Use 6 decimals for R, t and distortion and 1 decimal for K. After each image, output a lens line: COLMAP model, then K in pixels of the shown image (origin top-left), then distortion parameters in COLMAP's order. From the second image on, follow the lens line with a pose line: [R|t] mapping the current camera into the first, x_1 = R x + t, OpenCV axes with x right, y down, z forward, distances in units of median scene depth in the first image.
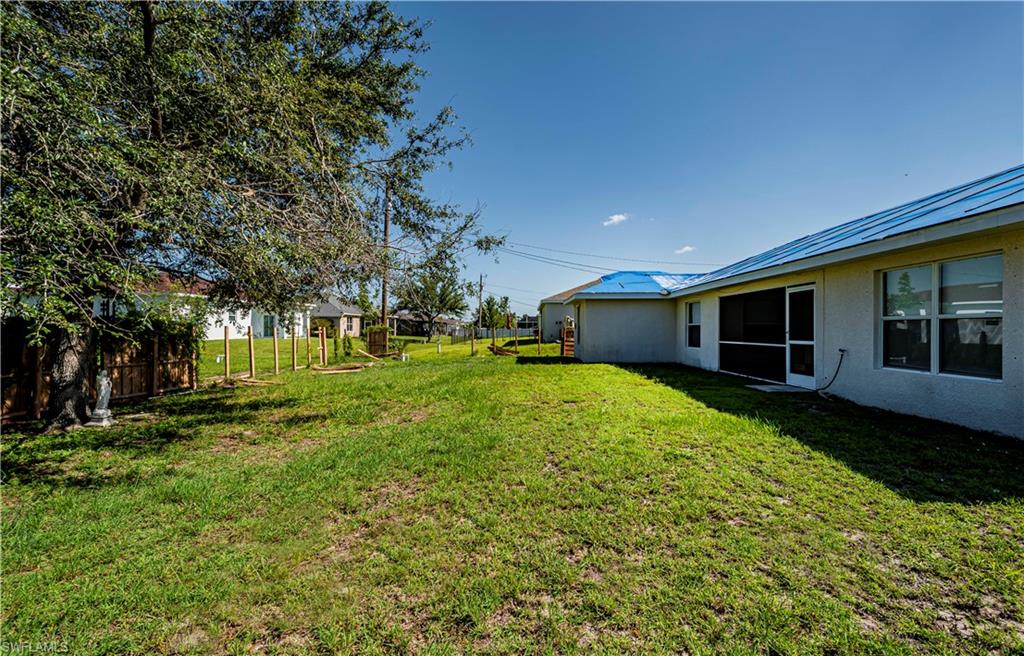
lens RADIAL K [[440.1, 0, 512.0], [0, 440.1, 328.0], [0, 0, 1]] dist [0.021528, 0.000030]
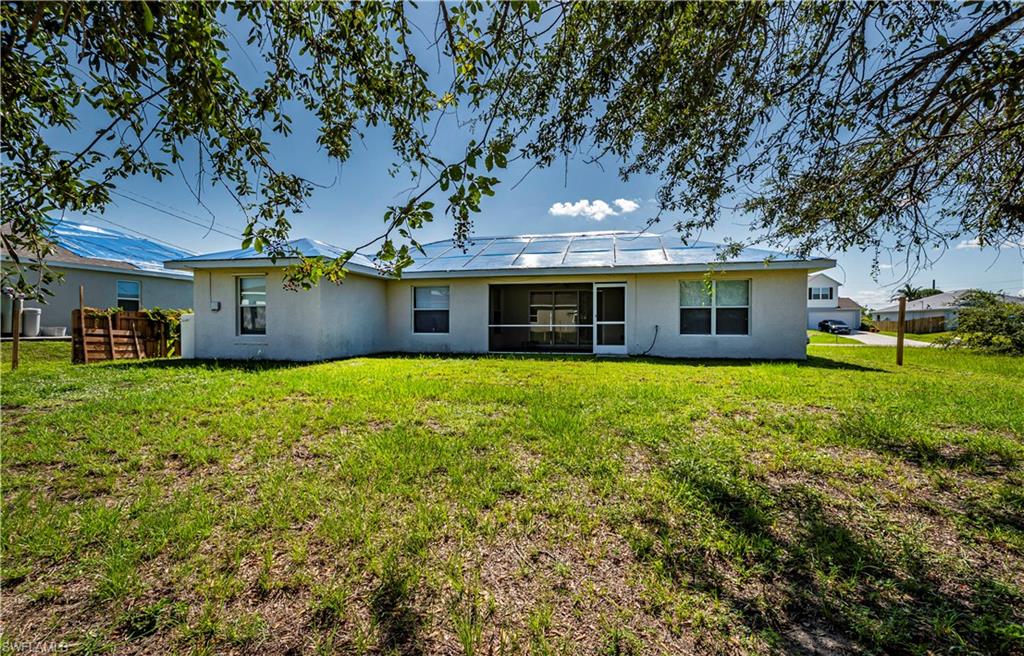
lens RADIAL K [[440.1, 0, 512.0], [0, 440.1, 328.0], [0, 0, 1]] dist [0.021528, 0.000030]
pose [[0.192111, -0.013890, 0.981275, -0.778319], [-0.003810, 0.999882, 0.014899, 0.028669], [-0.981366, -0.006601, 0.192035, 0.979144]]
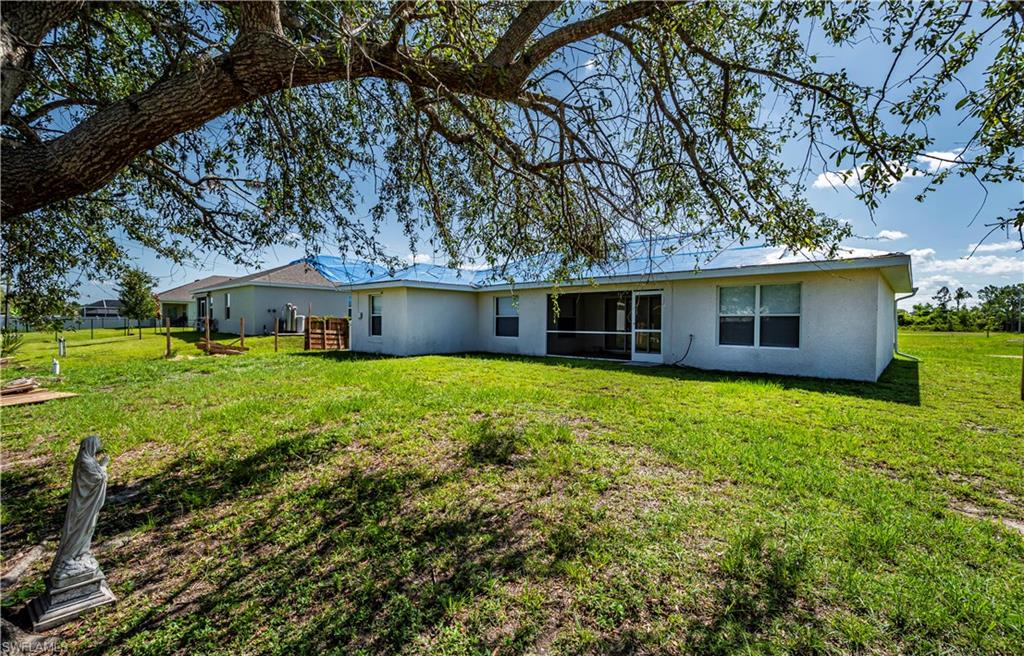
lens RADIAL K [[440.1, 0, 512.0], [0, 440.1, 328.0], [0, 0, 1]] dist [0.021528, 0.000030]
pose [[0.656896, -0.007475, 0.753944, -0.665790], [-0.009133, 0.999799, 0.017870, 0.002815], [-0.753926, -0.018624, 0.656695, 0.374545]]
